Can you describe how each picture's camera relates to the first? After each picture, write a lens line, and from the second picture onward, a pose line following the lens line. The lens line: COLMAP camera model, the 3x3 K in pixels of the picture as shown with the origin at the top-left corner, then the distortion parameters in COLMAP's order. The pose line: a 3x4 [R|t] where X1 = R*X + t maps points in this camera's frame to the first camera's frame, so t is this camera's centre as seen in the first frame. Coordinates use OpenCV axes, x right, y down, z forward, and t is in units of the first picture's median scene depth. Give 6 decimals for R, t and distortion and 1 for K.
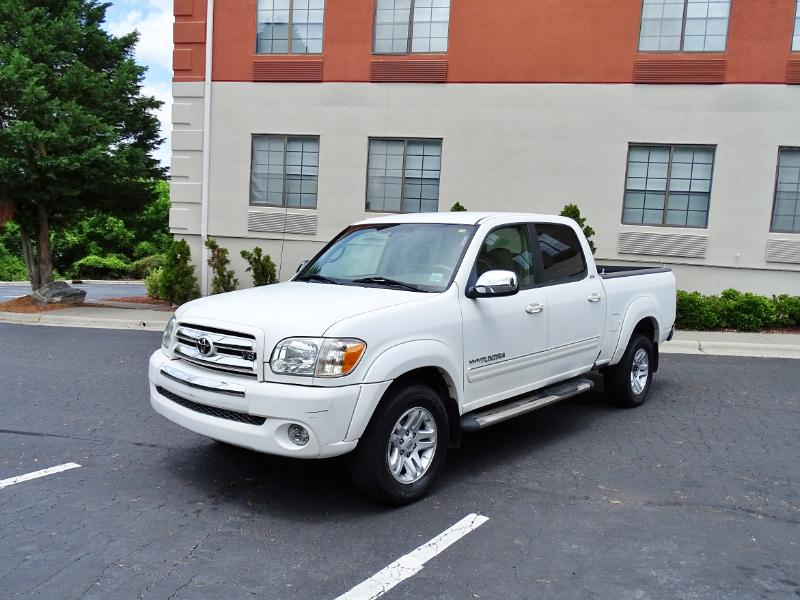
lens RADIAL K [[641.3, 0, 423.0], [0, 641.3, 299.9], [0, 0, 1]] dist [0.001125, 0.006459]
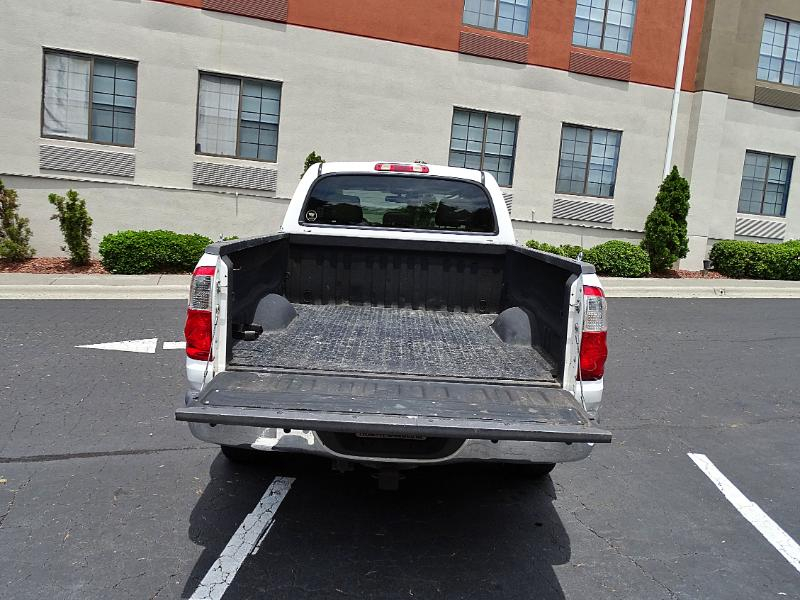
lens RADIAL K [[663.4, 0, 356.8], [0, 663.4, 265.5], [0, 0, 1]] dist [-0.004092, -0.008147]
pose [[0.876975, -0.023978, 0.479938, -0.373983], [0.001157, 0.998857, 0.047789, -0.028089], [-0.480535, -0.041355, 0.876000, 0.075163]]
